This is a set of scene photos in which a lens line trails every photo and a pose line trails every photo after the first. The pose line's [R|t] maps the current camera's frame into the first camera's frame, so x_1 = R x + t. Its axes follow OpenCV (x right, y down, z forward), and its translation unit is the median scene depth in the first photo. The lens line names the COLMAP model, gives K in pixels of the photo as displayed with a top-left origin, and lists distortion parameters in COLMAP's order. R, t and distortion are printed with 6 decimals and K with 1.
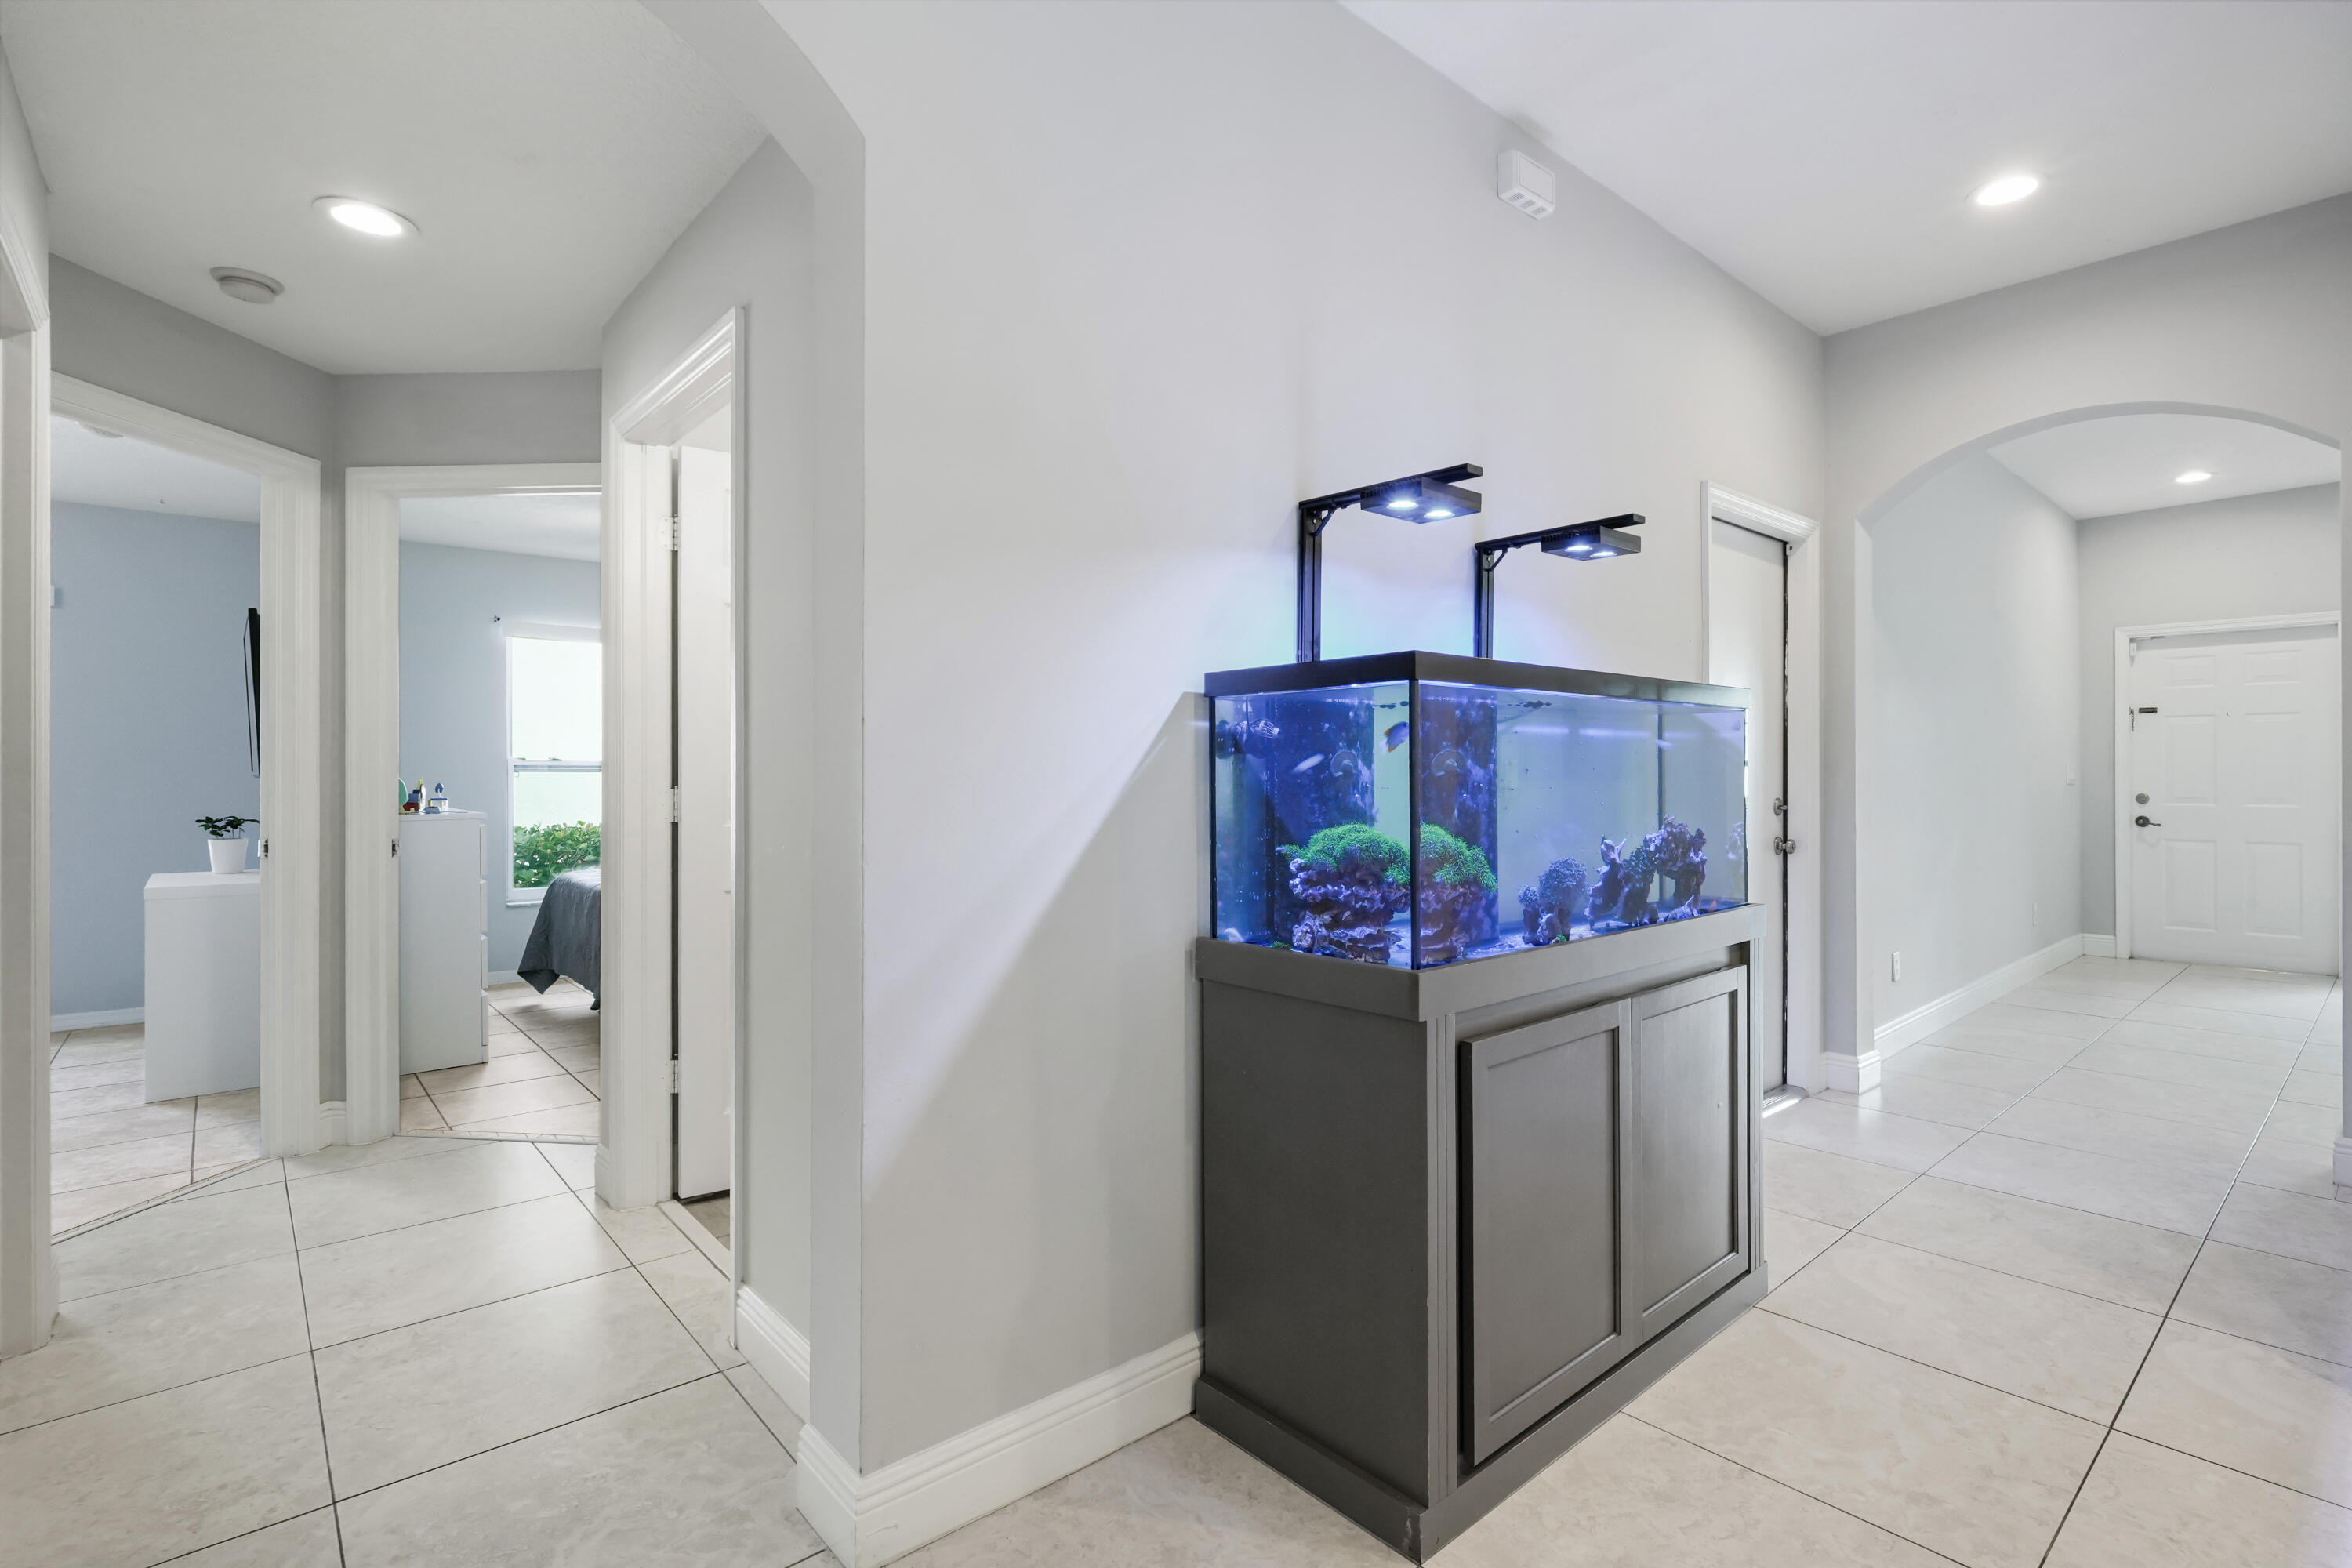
lens RADIAL K [[1099.3, 0, 1168.4], [0, 1099.3, 775.7], [0, 0, 1]] dist [-0.000229, -0.000455]
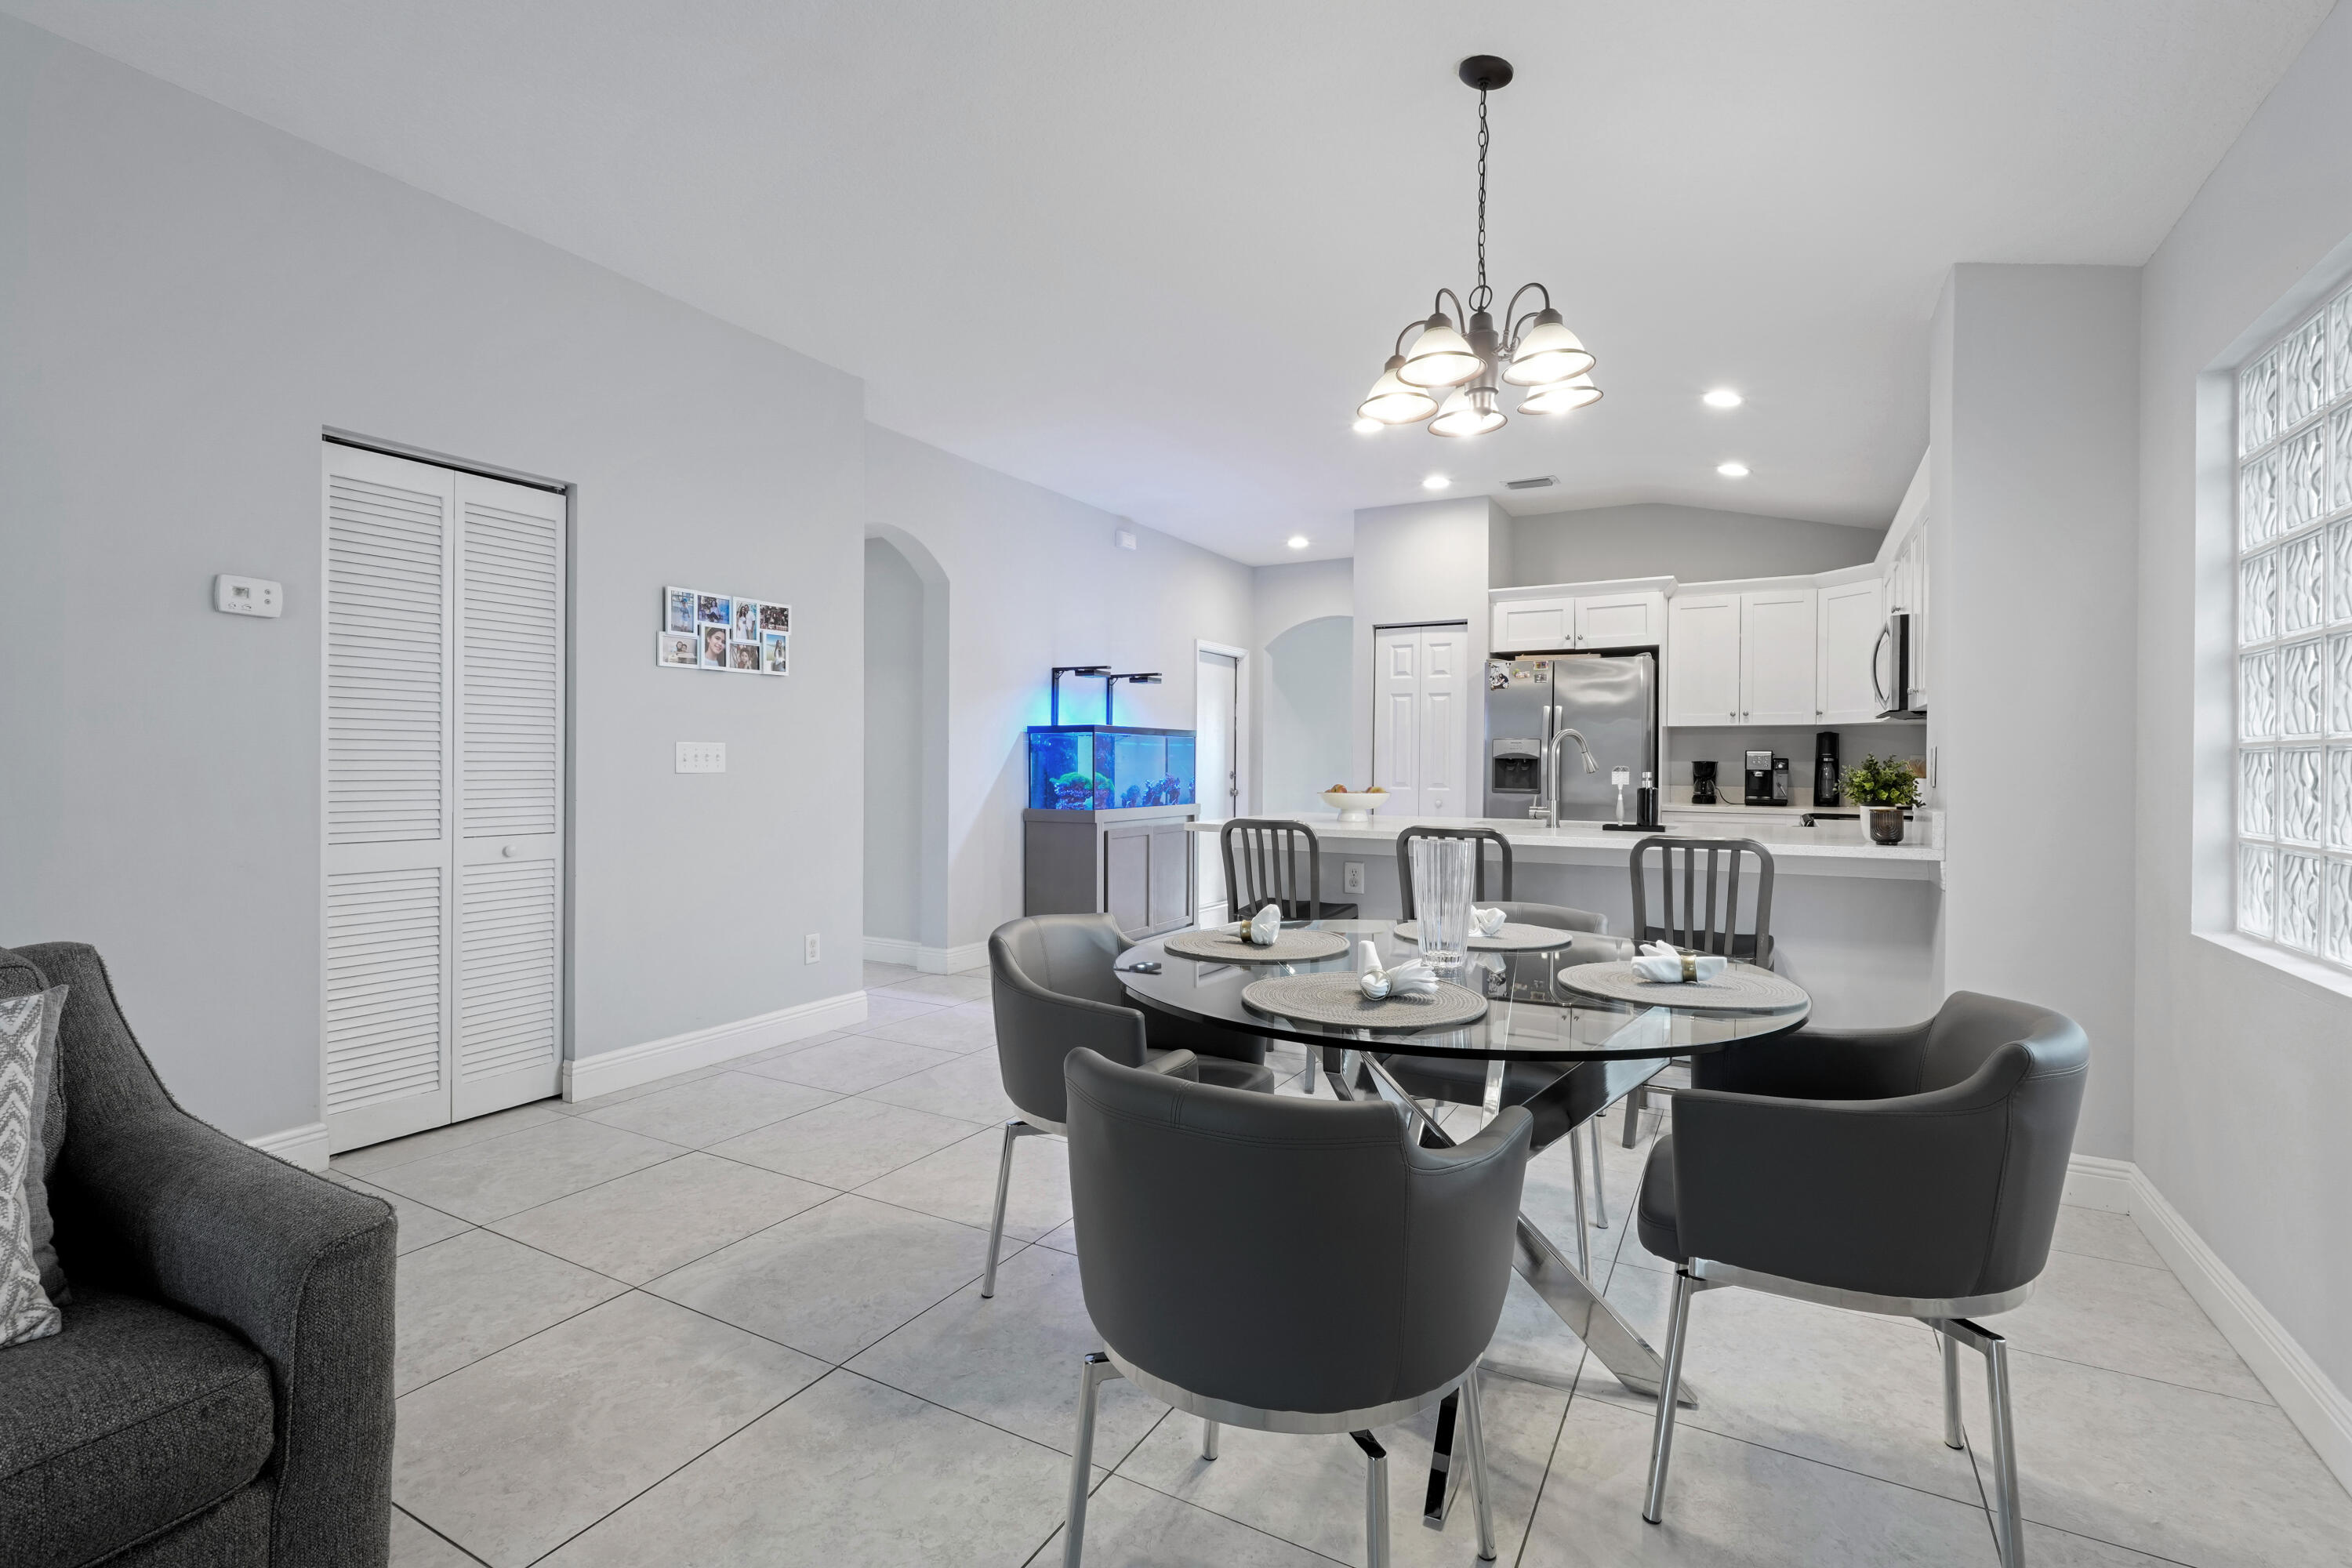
lens RADIAL K [[1076.1, 0, 1170.7], [0, 1076.1, 770.6], [0, 0, 1]] dist [0.000253, 0.000093]
pose [[0.939715, 0.003393, 0.341943, -0.378212], [-0.006053, 0.999959, 0.006712, 0.007442], [-0.341906, -0.008377, 0.939697, -1.222312]]
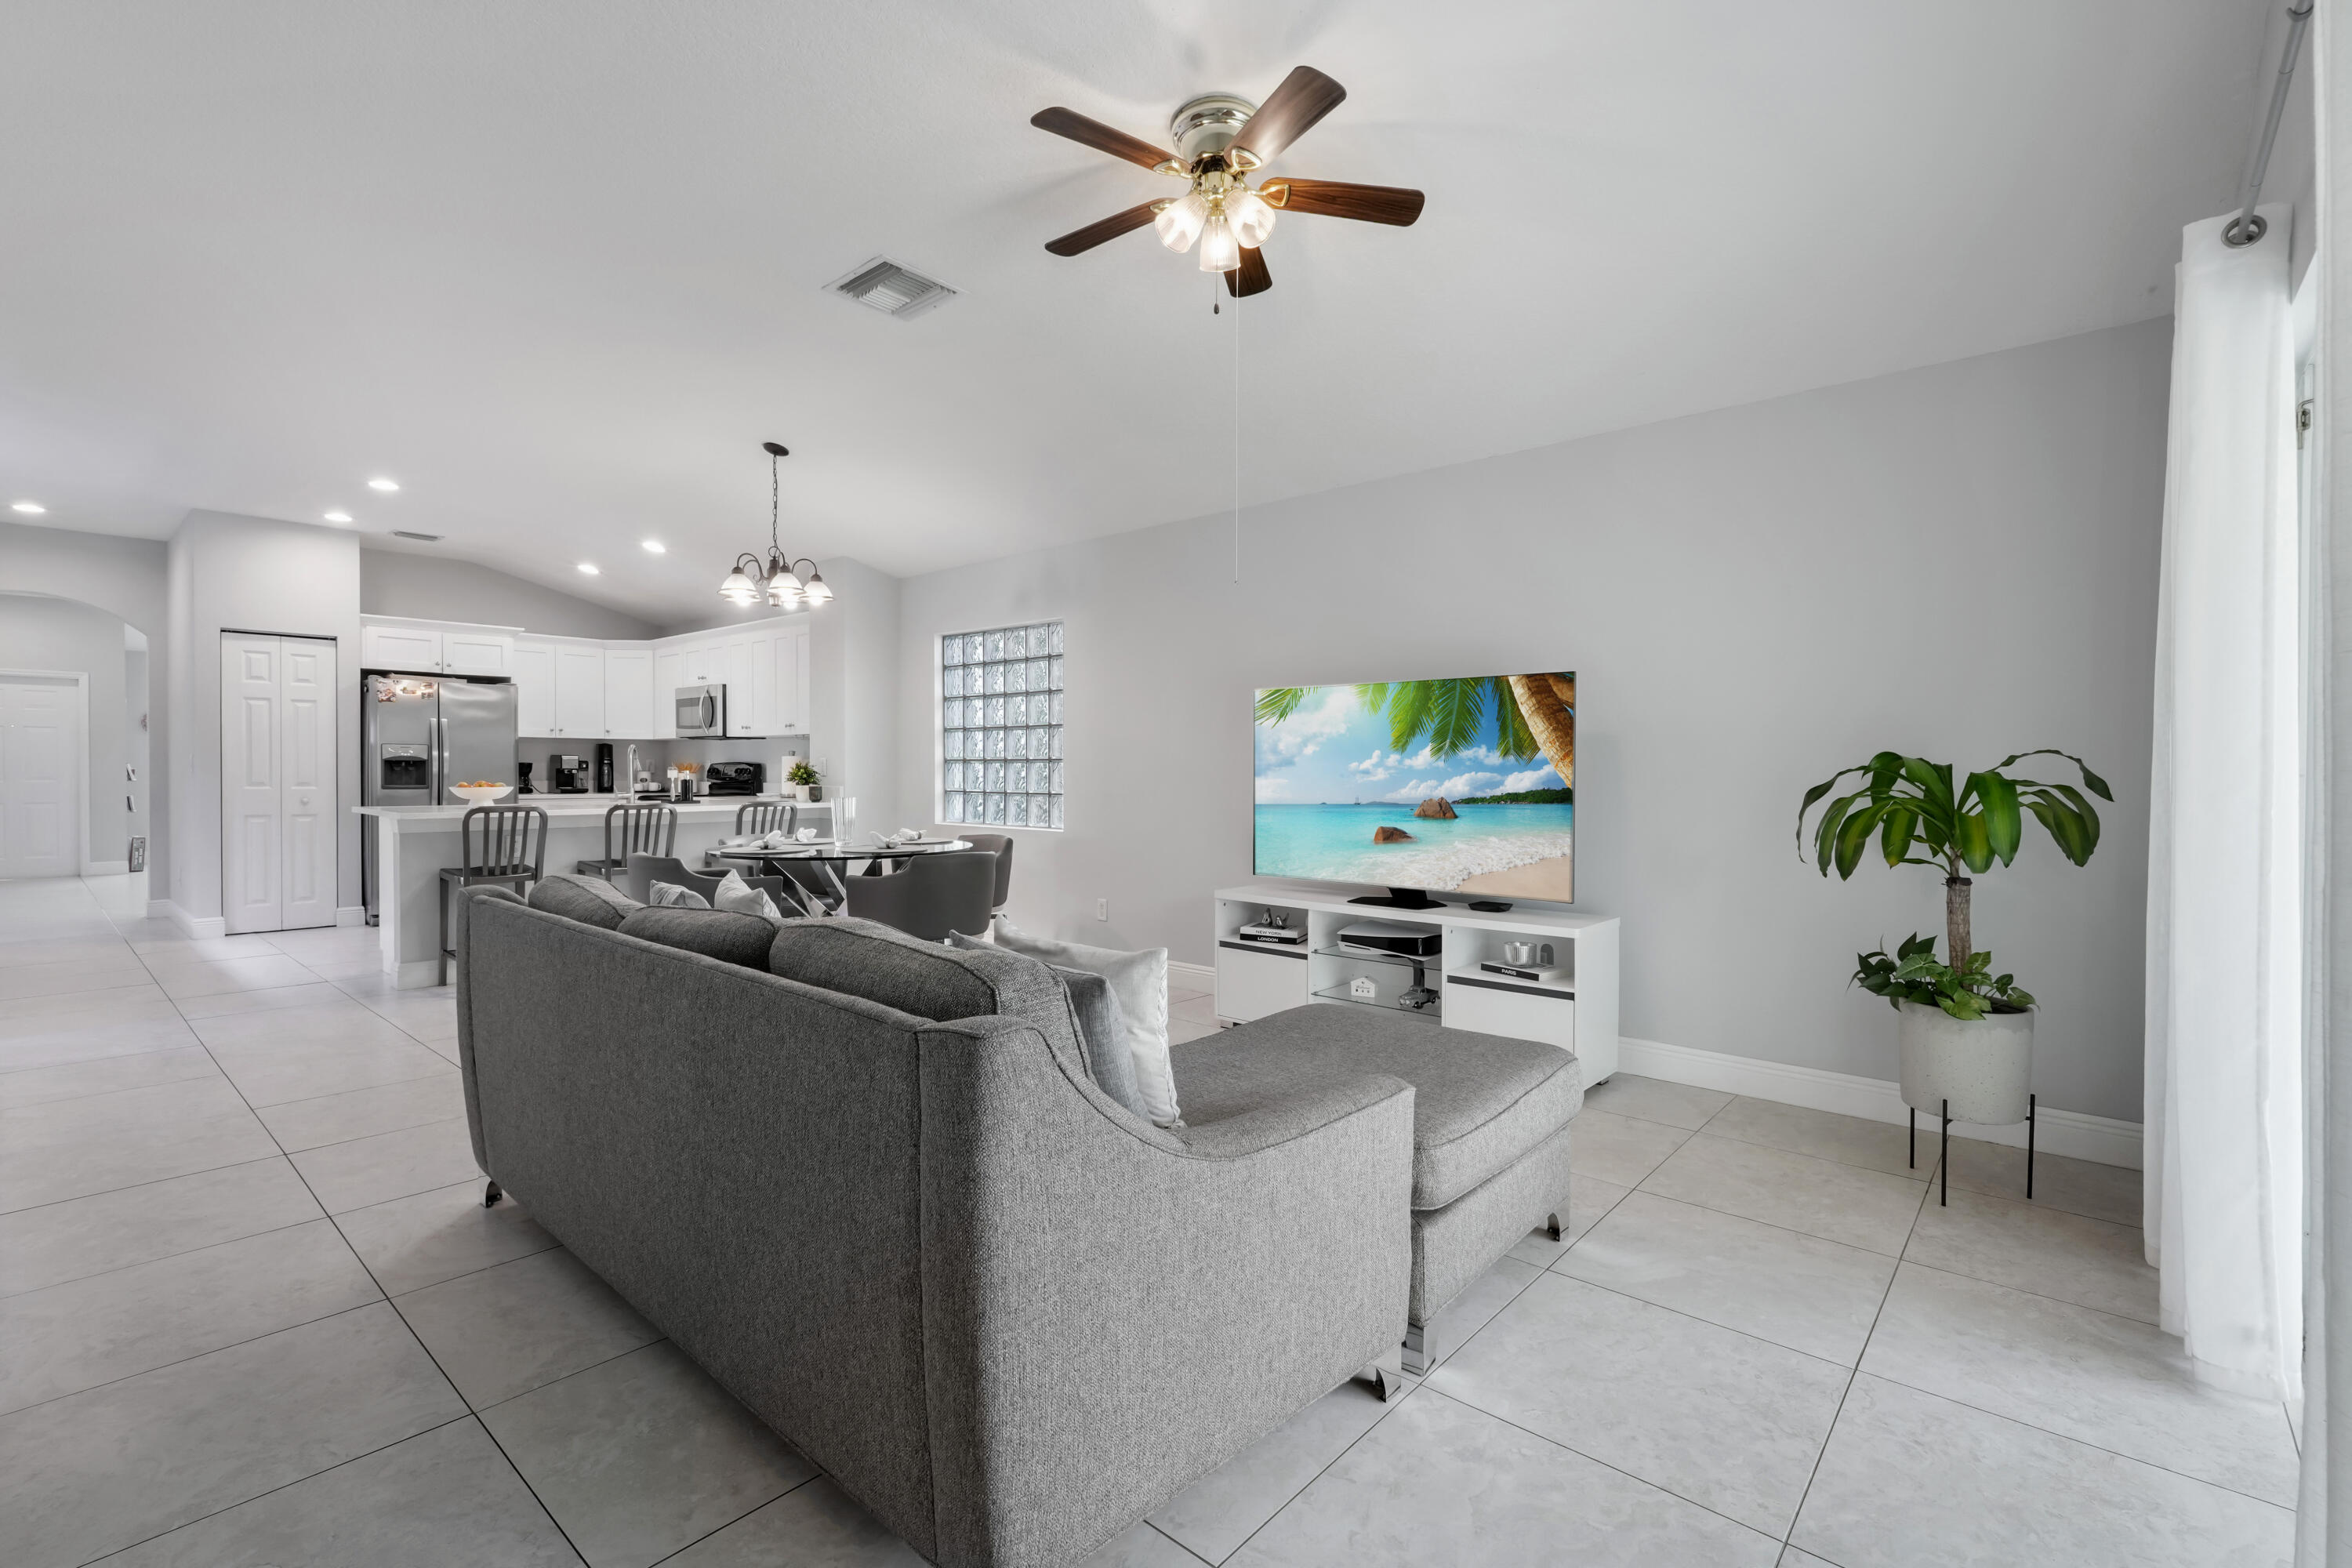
lens RADIAL K [[1037.8, 0, 1170.5], [0, 1037.8, 782.5], [0, 0, 1]] dist [-0.002381, -0.000008]
pose [[-0.137653, -0.013876, 0.990383, -1.546592], [-0.004274, 0.999901, 0.013415, 0.006498], [-0.990471, -0.002386, -0.137698, -0.968543]]
